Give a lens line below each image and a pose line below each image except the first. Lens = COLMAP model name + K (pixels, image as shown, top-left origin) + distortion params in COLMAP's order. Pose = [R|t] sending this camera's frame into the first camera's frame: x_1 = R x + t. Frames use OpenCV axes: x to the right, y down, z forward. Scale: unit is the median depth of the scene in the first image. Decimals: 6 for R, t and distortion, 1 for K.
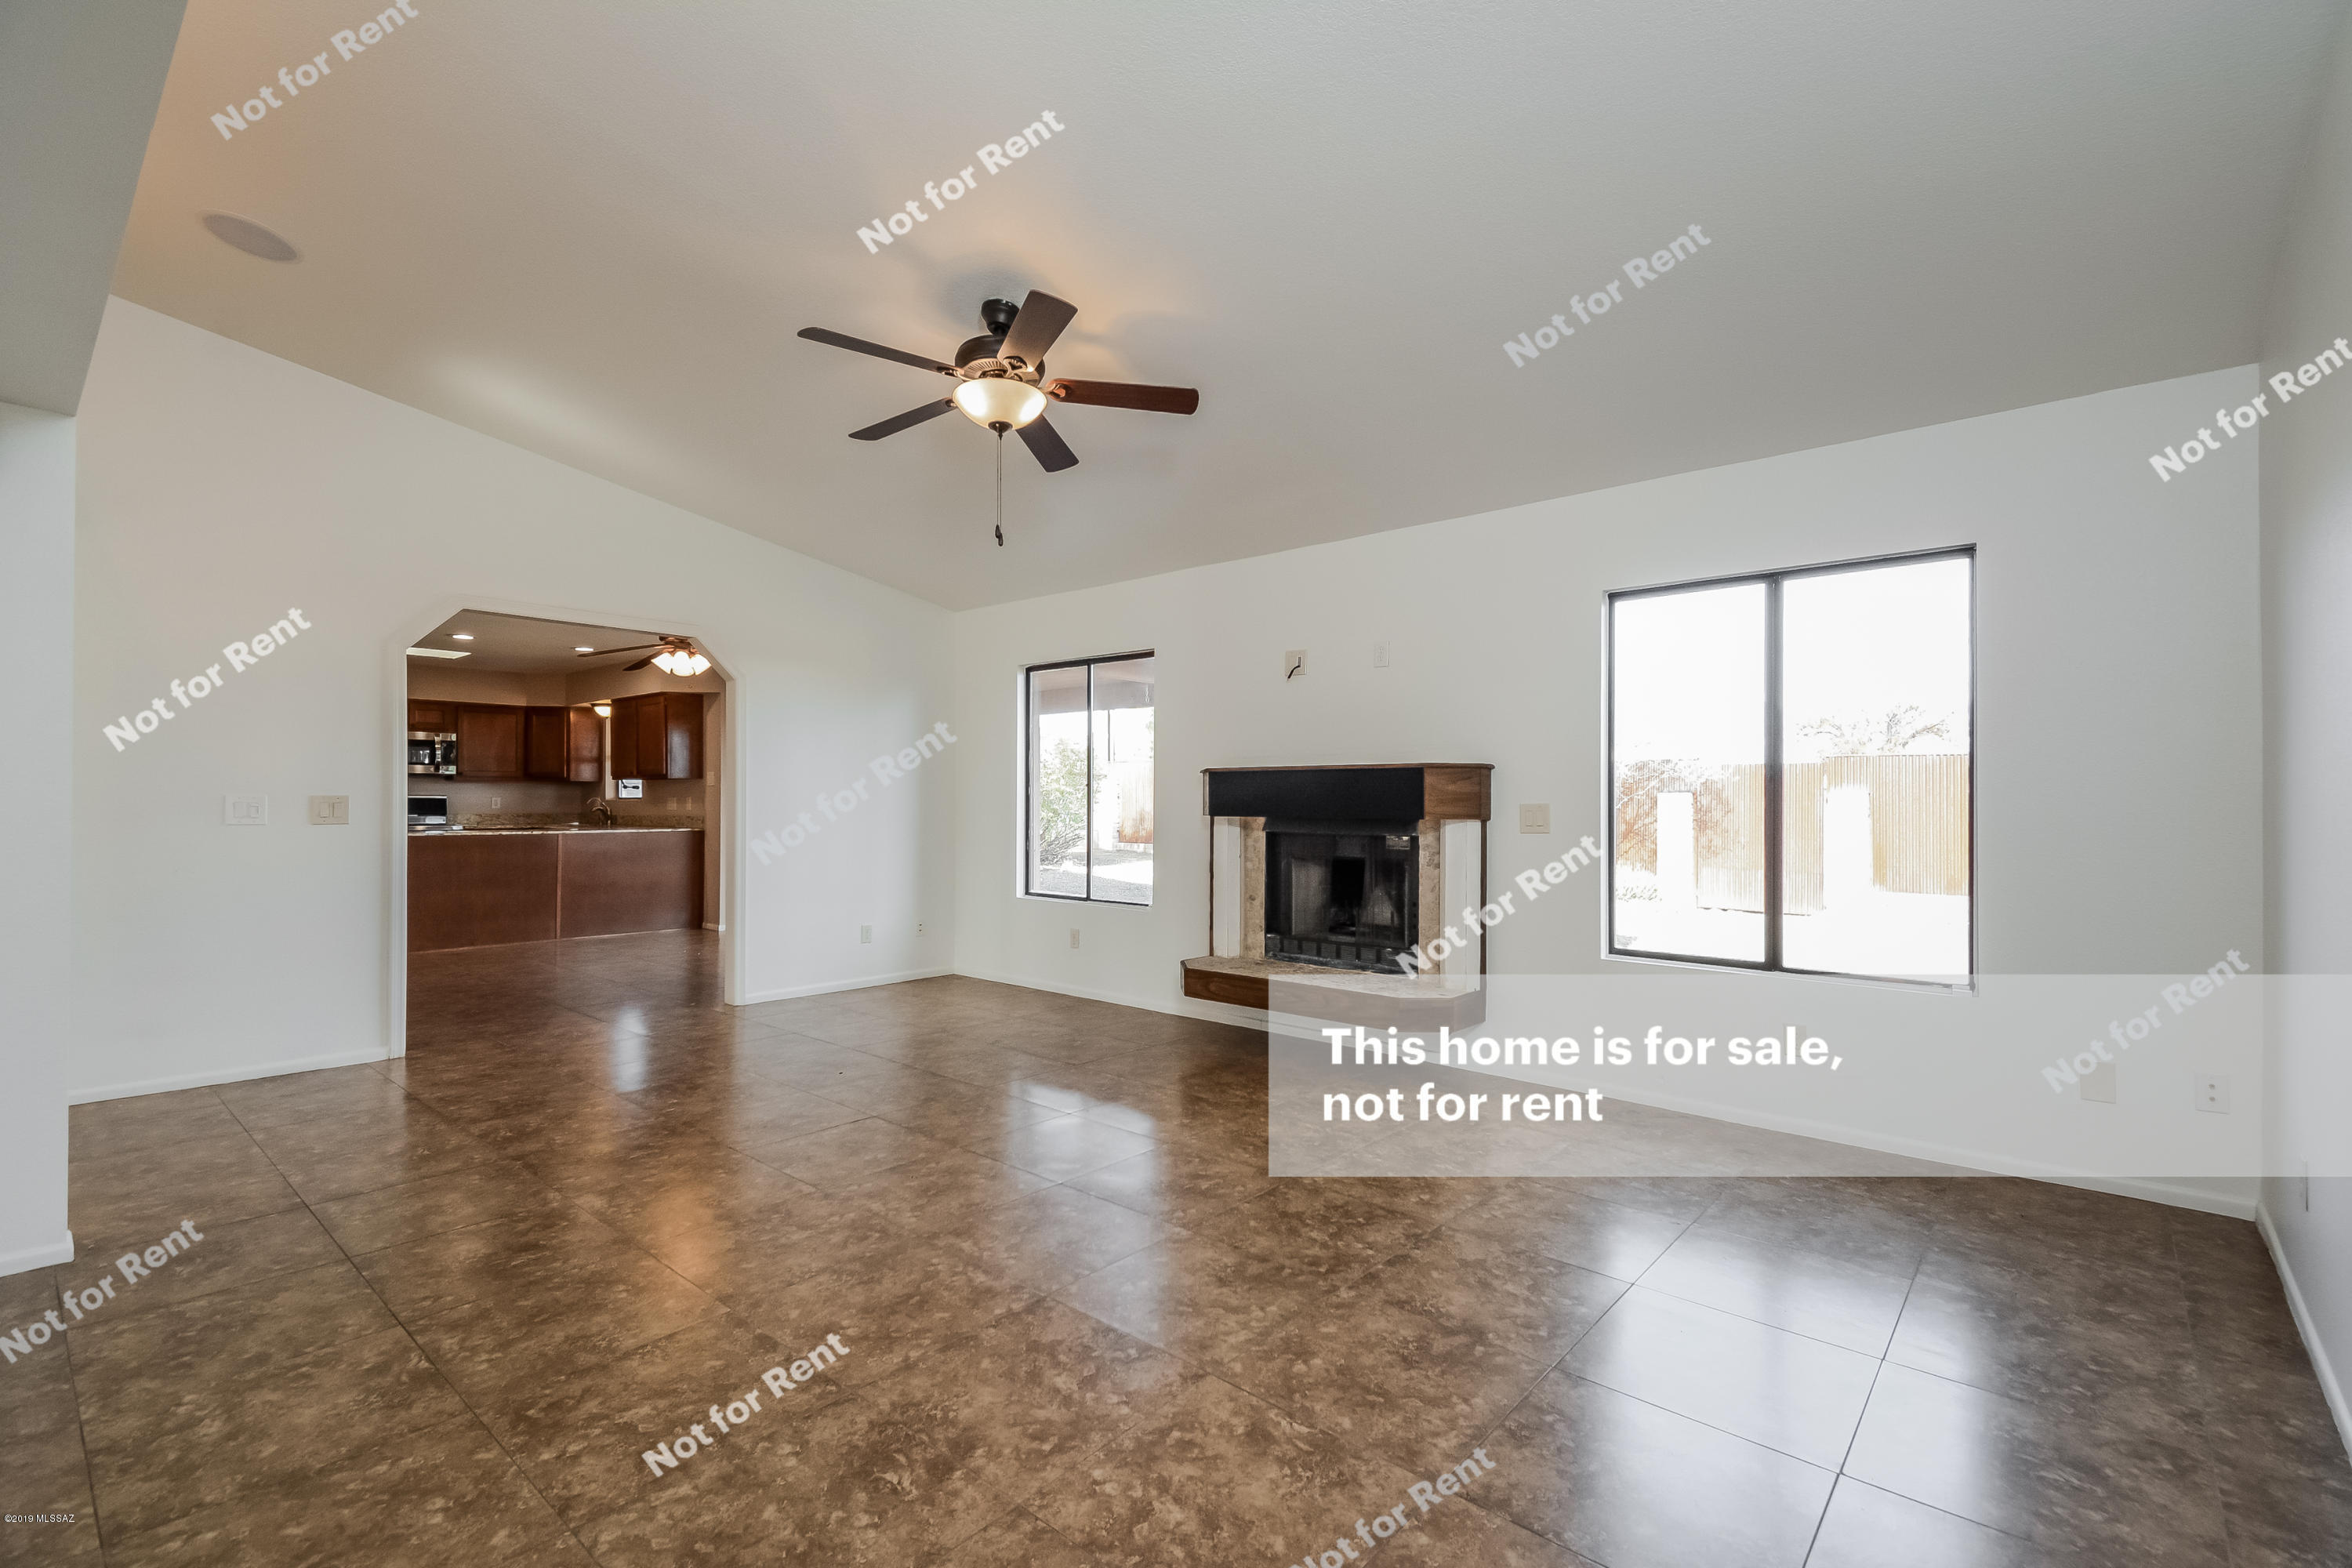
lens RADIAL K [[1022.8, 0, 1187.1], [0, 1022.8, 813.0], [0, 0, 1]] dist [0.039194, -0.016357]
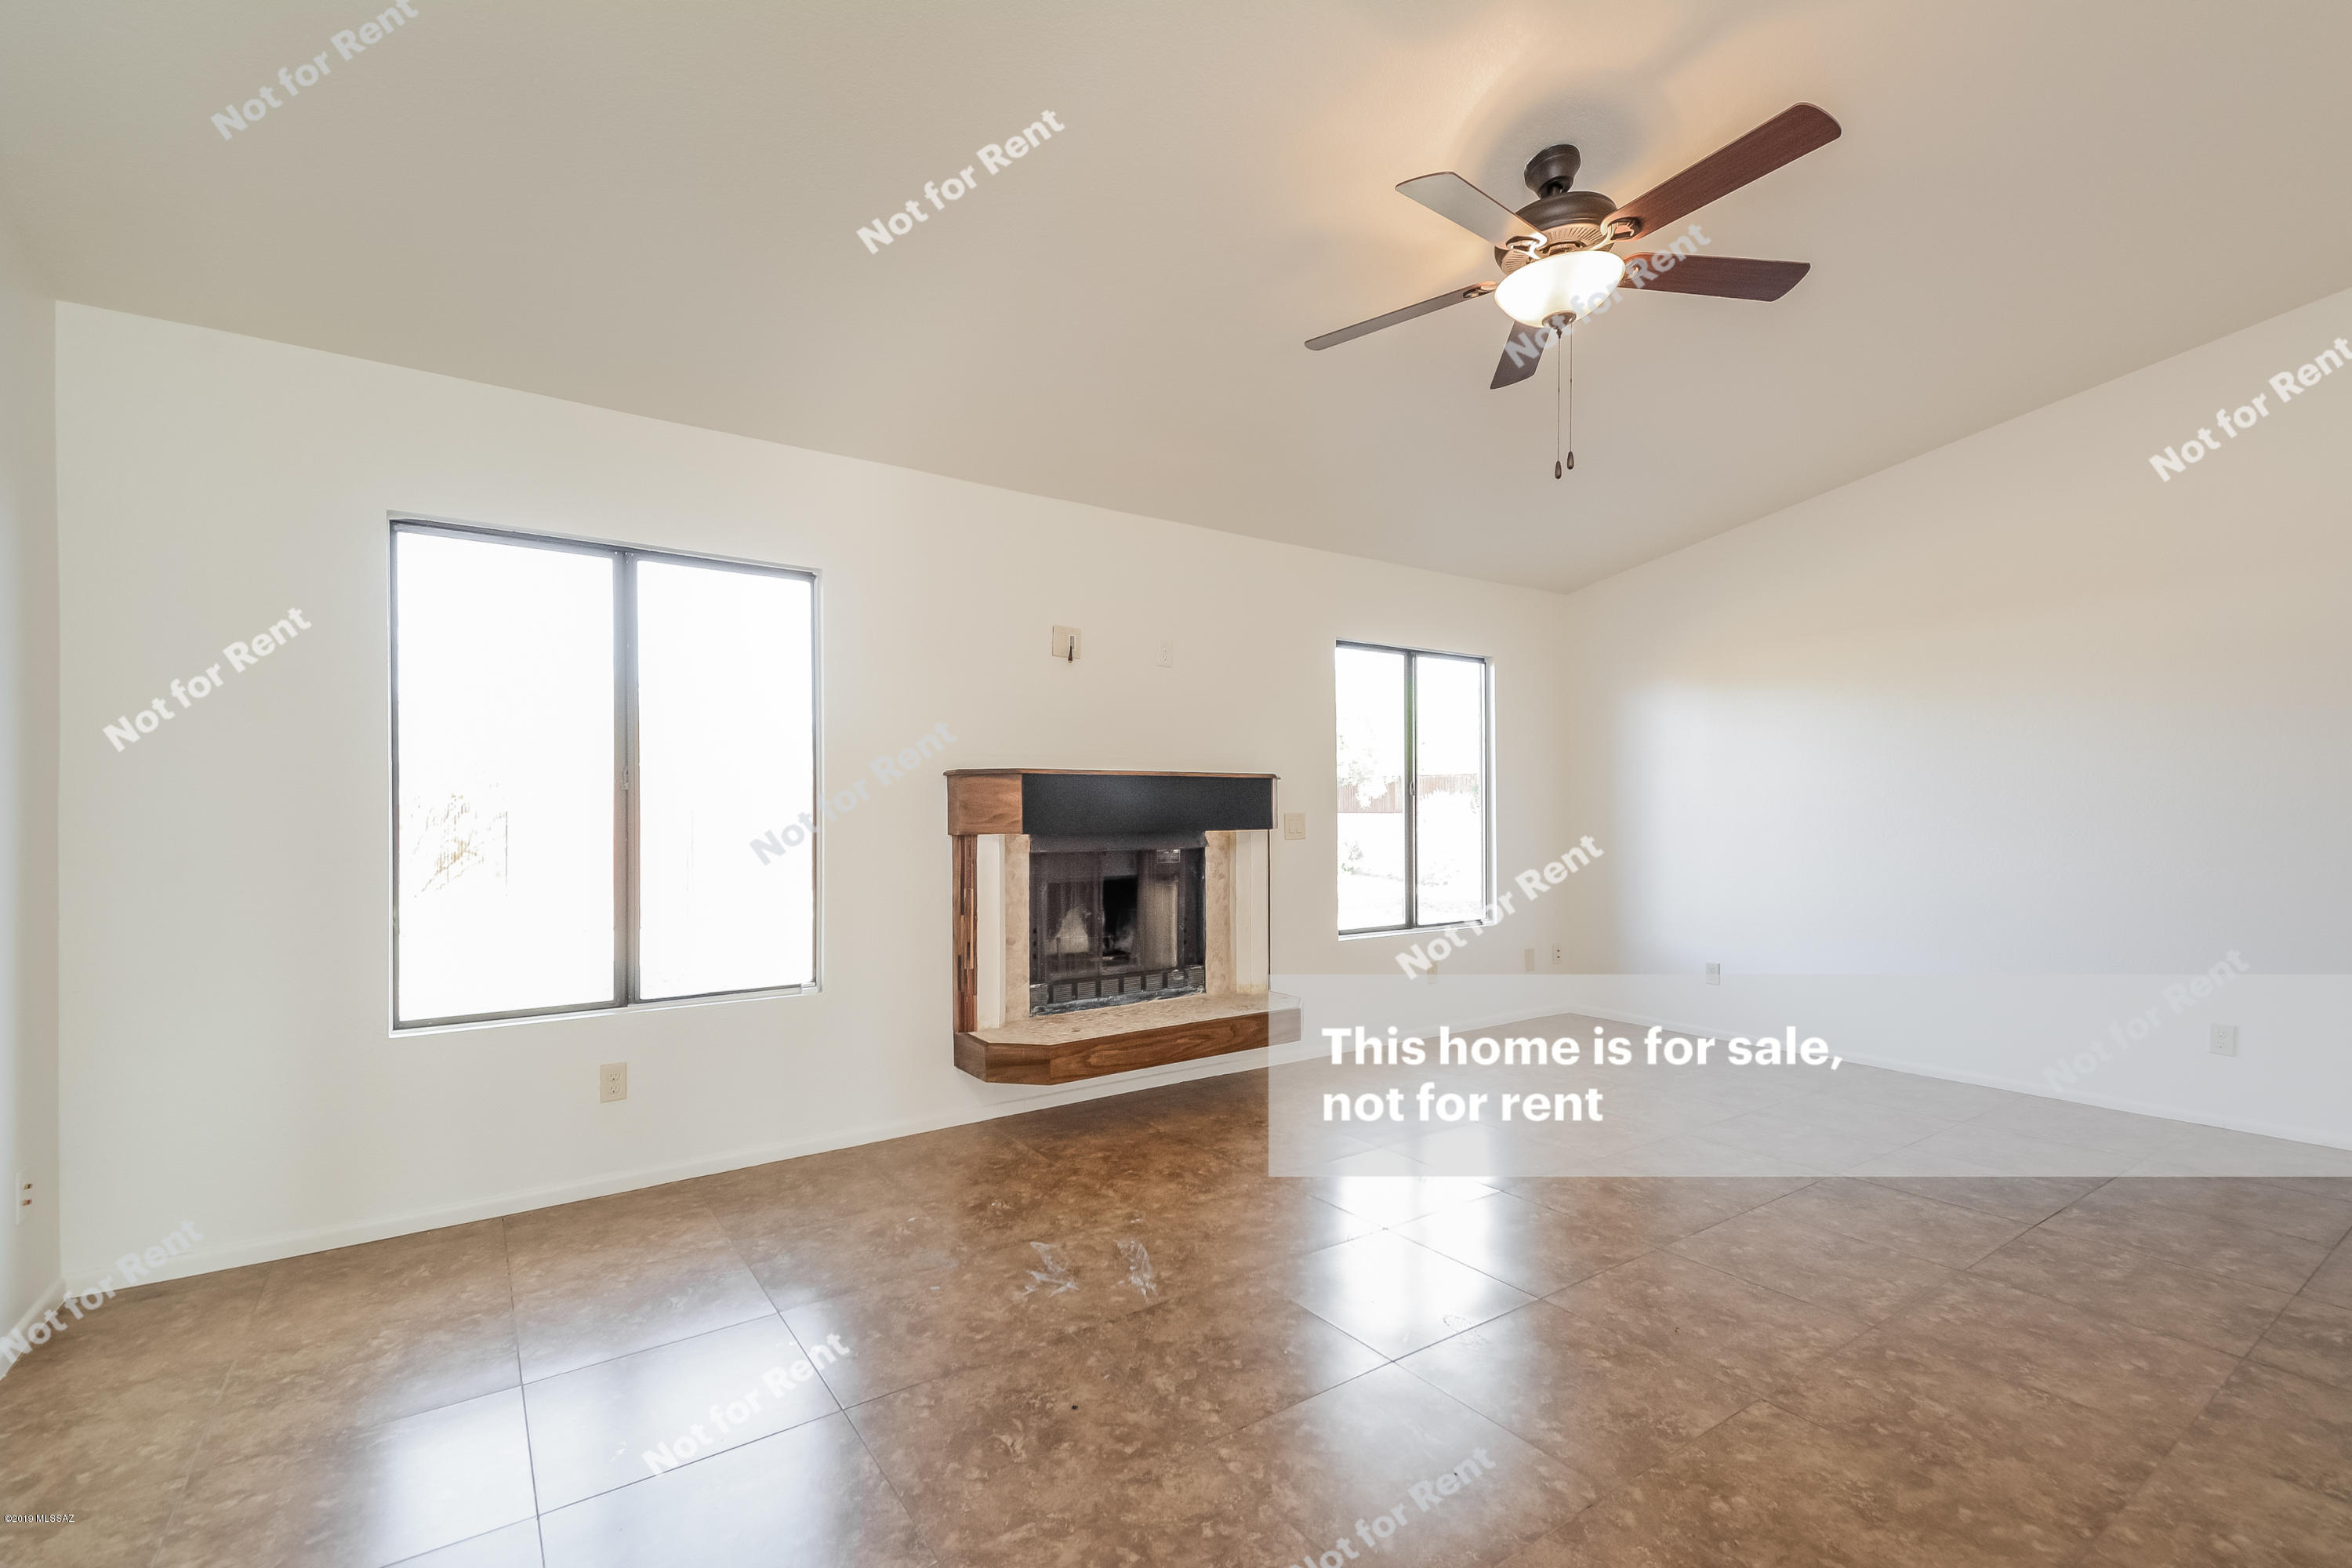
lens RADIAL K [[1052.9, 0, 1175.3], [0, 1052.9, 798.8], [0, 0, 1]] dist [0.035491, -0.000445]
pose [[0.224311, -0.011303, 0.974452, -0.729310], [0.002097, 0.999936, 0.011116, -0.033525], [-0.974515, -0.000450, 0.224320, 0.775695]]
